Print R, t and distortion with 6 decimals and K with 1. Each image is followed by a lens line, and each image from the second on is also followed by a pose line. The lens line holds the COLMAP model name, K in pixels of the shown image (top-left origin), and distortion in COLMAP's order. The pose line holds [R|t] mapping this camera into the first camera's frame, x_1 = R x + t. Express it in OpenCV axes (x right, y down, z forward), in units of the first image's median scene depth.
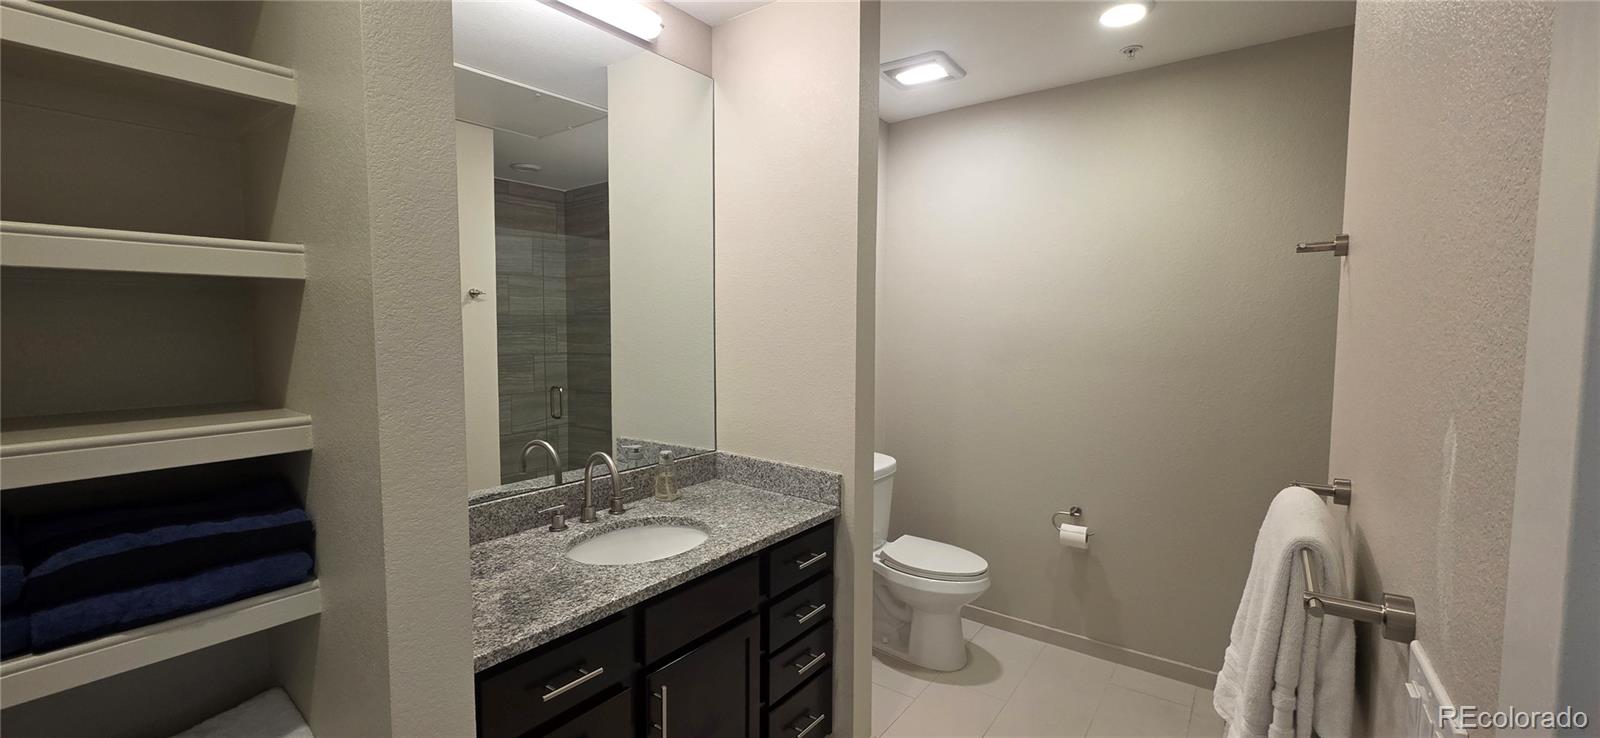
lens RADIAL K [[628.1, 0, 799.2], [0, 628.1, 366.8], [0, 0, 1]] dist [0.001812, 0.000083]
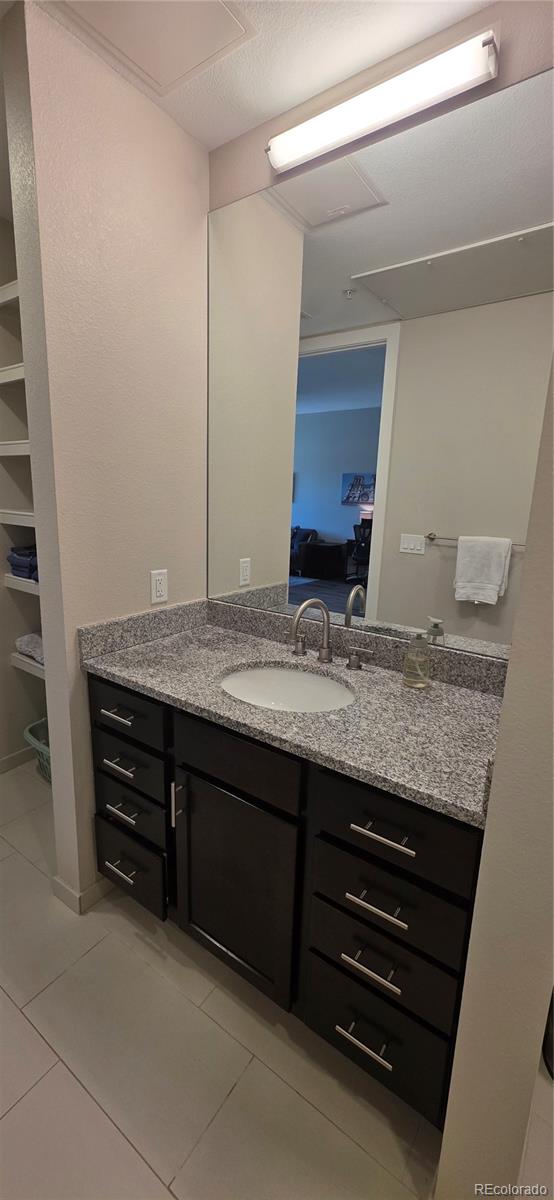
lens RADIAL K [[471.1, 0, 273.5], [0, 471.1, 590.2], [0, 0, 1]] dist [0.001812, 0.000083]
pose [[0.022054, 0.196210, -0.980314, 0.511733], [-0.096140, 0.976424, 0.193269, -0.033972], [0.995123, 0.089985, 0.040397, 0.955789]]
